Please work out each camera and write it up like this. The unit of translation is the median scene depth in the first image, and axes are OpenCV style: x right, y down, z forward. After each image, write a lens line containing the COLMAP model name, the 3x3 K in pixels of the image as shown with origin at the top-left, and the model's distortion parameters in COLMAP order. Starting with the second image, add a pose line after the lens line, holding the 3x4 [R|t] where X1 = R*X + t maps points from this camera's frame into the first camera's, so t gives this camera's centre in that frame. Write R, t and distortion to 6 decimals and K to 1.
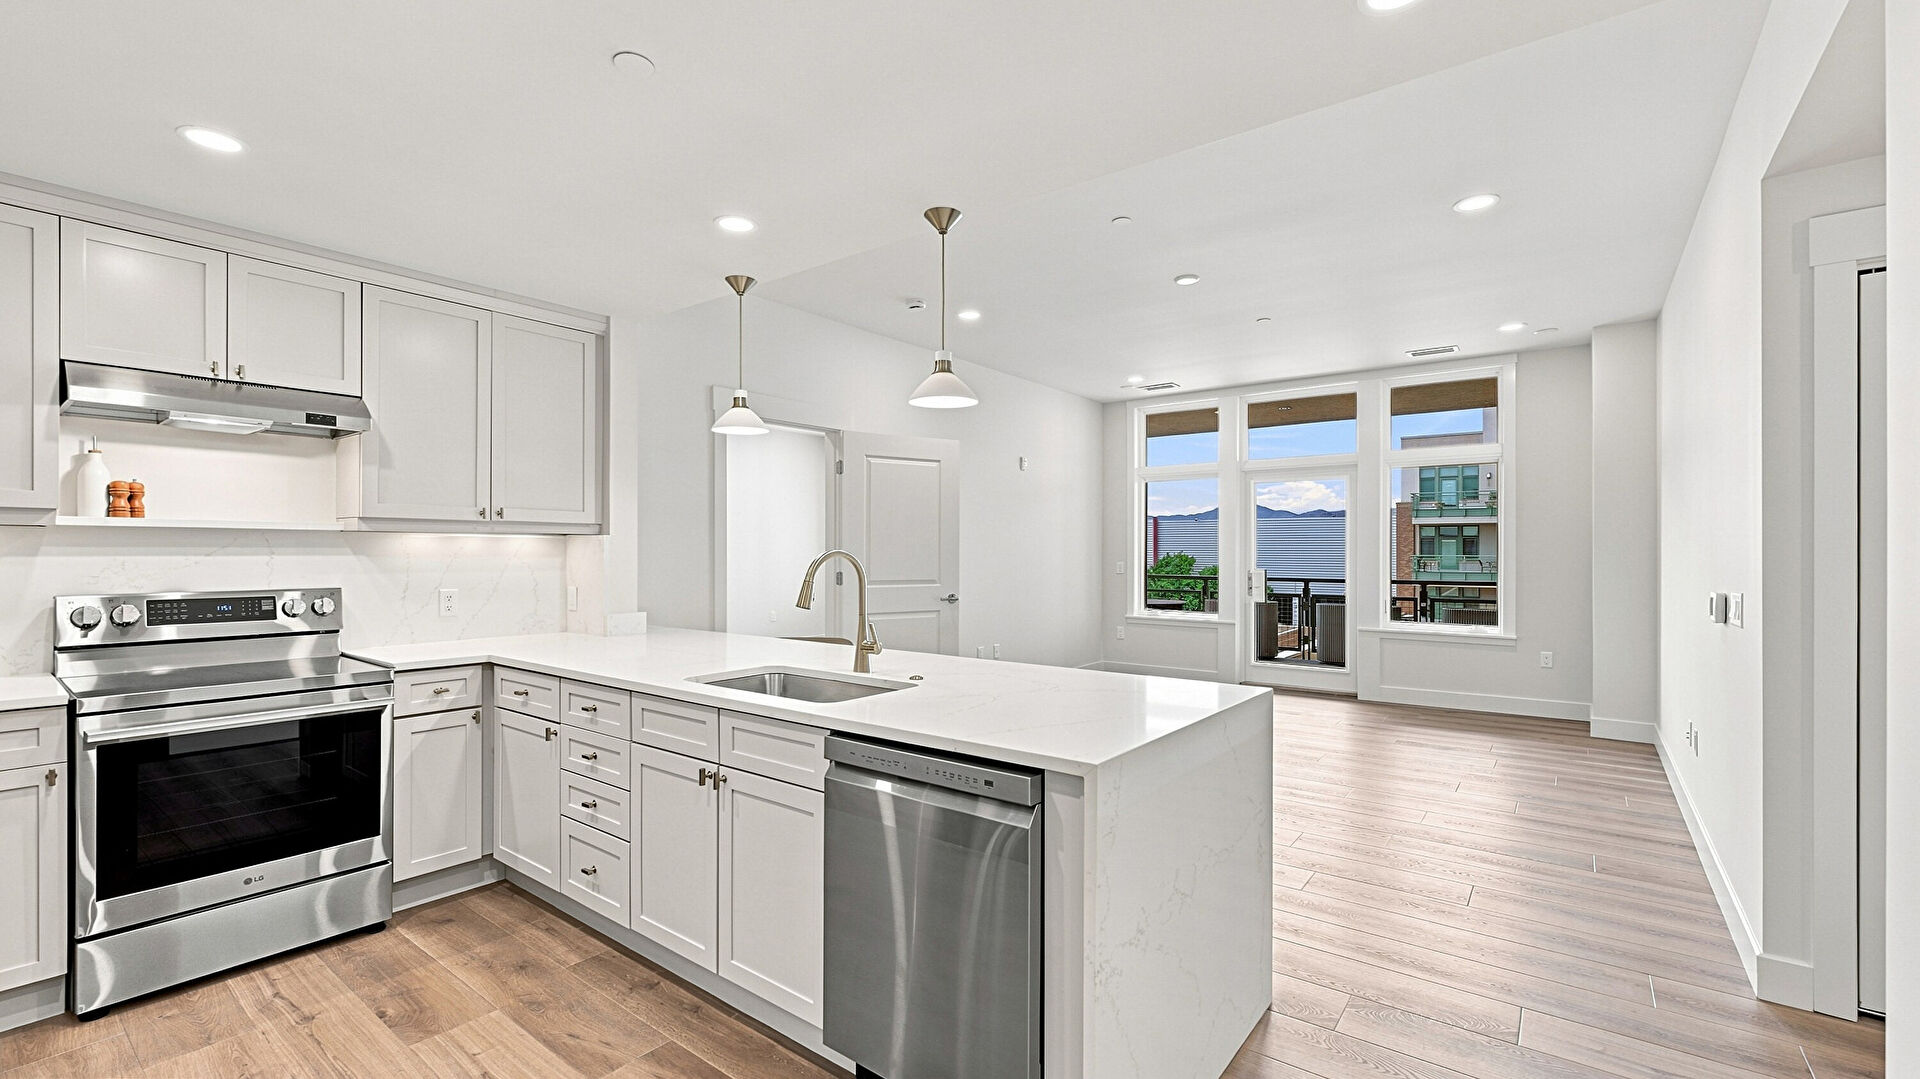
lens RADIAL K [[795.3, 0, 957.1], [0, 795.3, 547.3], [0, 0, 1]] dist [-0.002298, -0.000233]
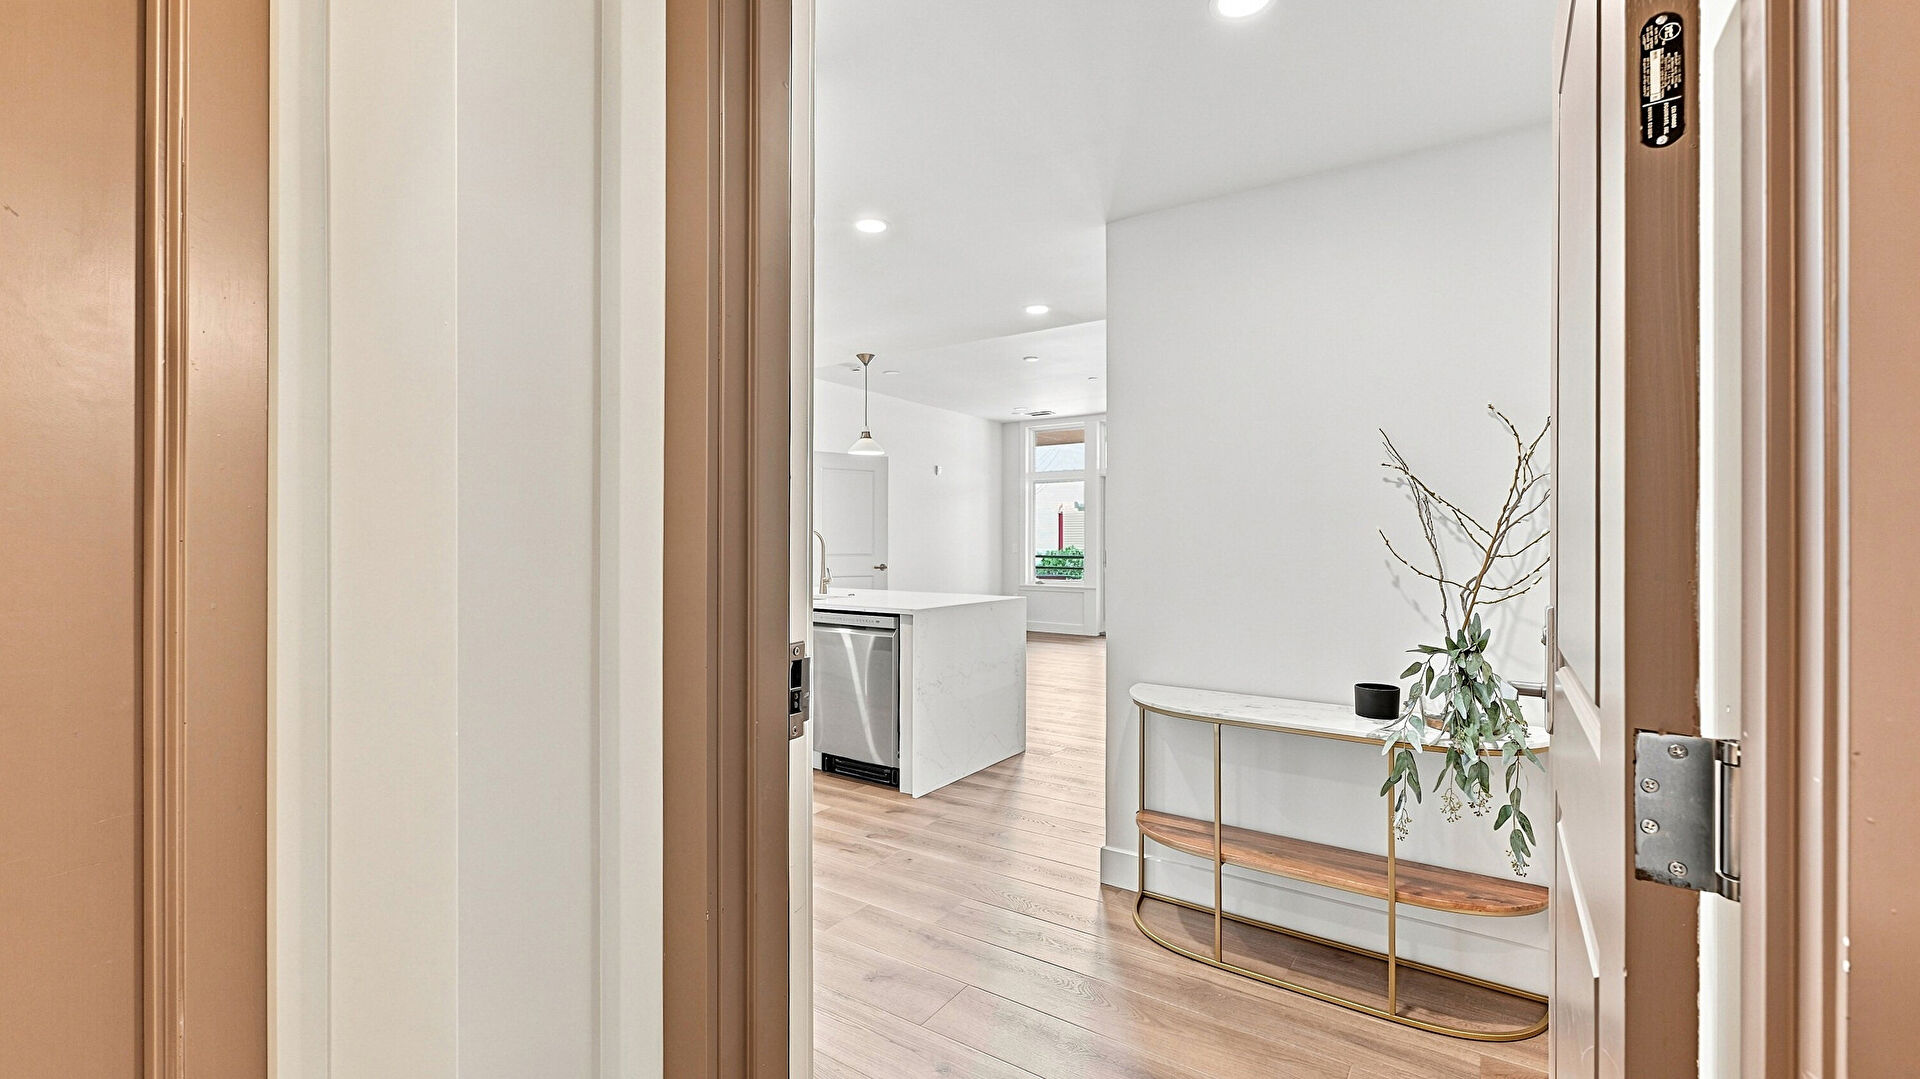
lens RADIAL K [[795.3, 0, 967.8], [0, 795.3, 535.5], [0, 0, 1]] dist [-0.002298, -0.000233]
pose [[0.997210, 0.001581, 0.074629, 0.040085], [-0.001594, 0.999999, 0.000116, 0.008317], [-0.074629, -0.000235, 0.997211, -0.447120]]
